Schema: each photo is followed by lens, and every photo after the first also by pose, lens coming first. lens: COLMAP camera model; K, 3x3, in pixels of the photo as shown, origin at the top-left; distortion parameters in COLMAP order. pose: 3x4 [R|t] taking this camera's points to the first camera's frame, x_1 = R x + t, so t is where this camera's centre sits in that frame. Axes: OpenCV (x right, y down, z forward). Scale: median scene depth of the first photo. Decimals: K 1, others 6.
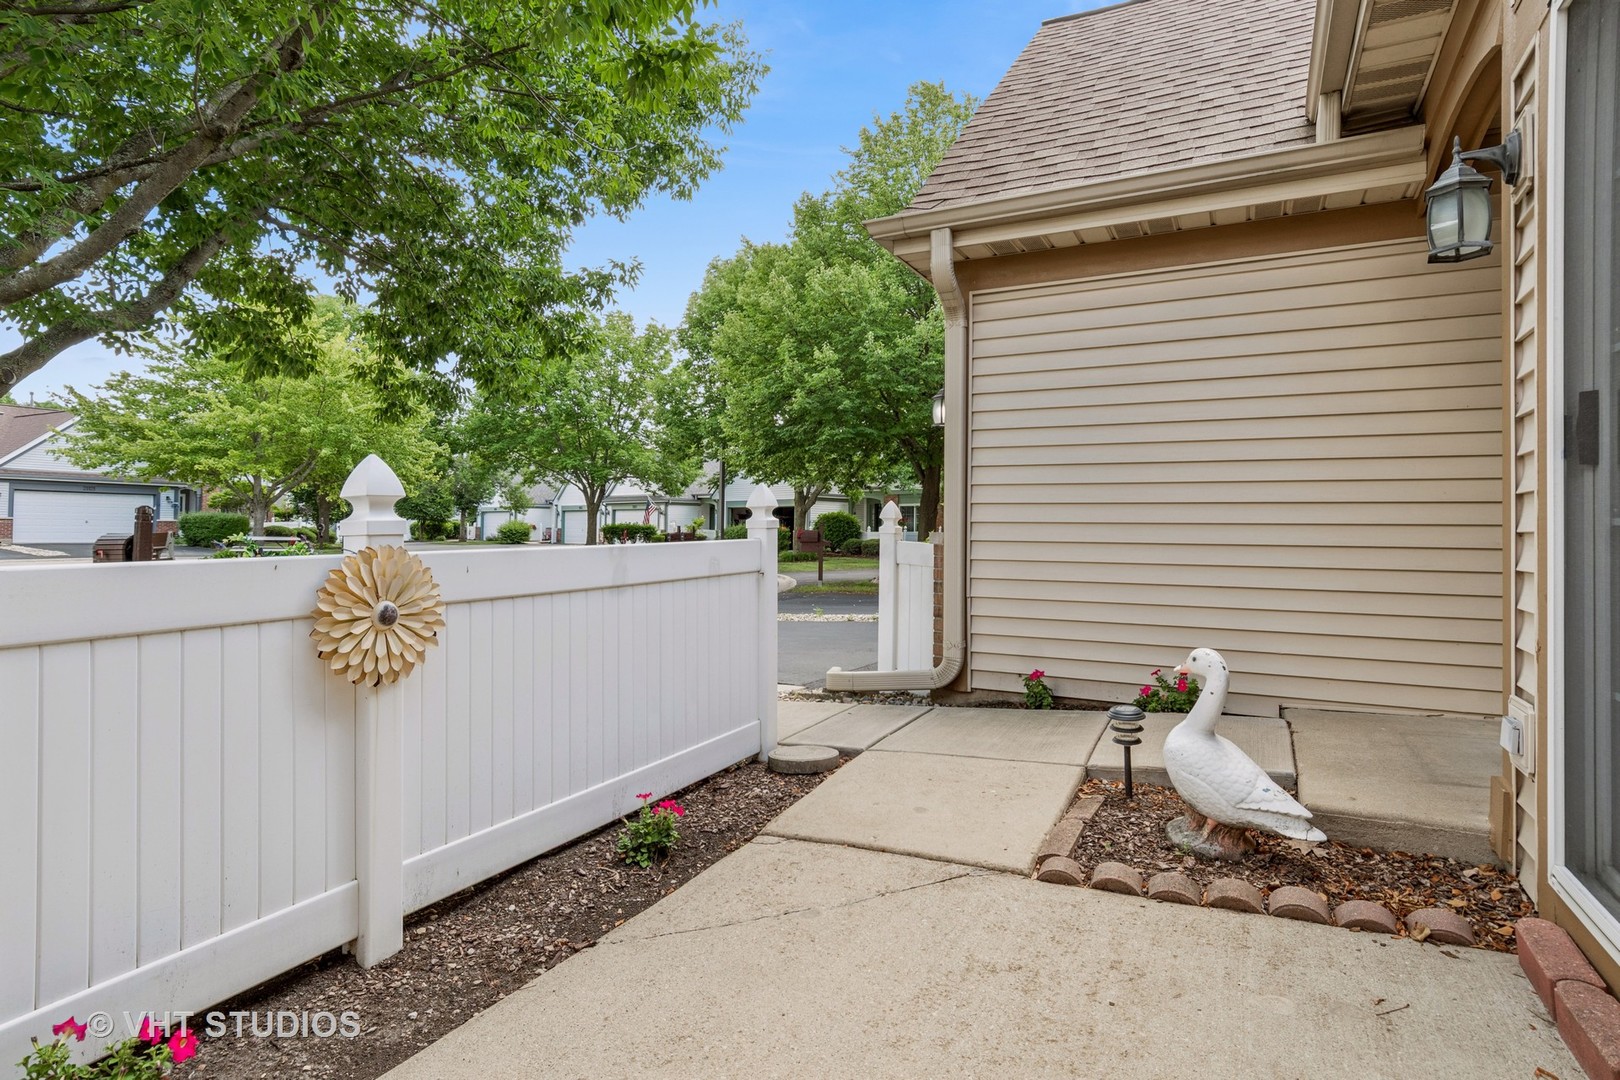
lens RADIAL K [[857.7, 0, 806.8], [0, 857.7, 531.4], [0, 0, 1]] dist [-0.000709, -0.003375]
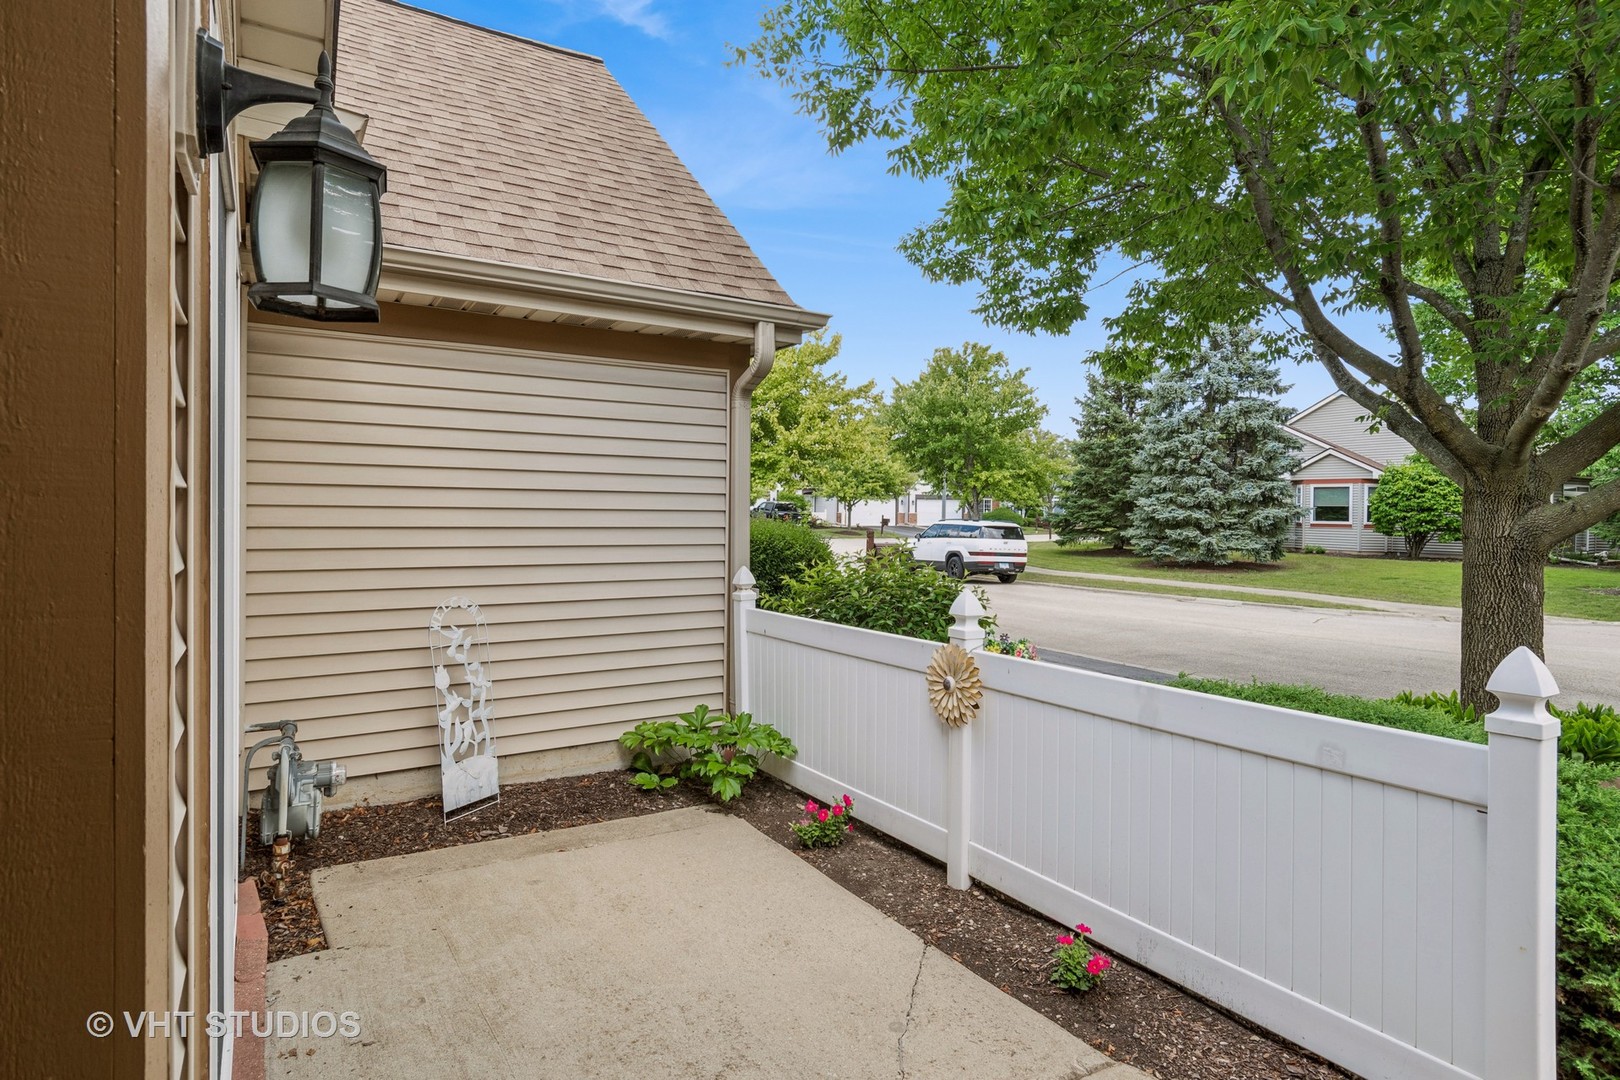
lens RADIAL K [[857.7, 0, 804.5], [0, 857.7, 526.4], [0, 0, 1]] dist [-0.000709, -0.003375]
pose [[-0.496752, 0.005650, -0.867874, 1.031609], [-0.023867, 0.999512, 0.020167, -0.220893], [0.867565, 0.030731, -0.496374, 1.442814]]
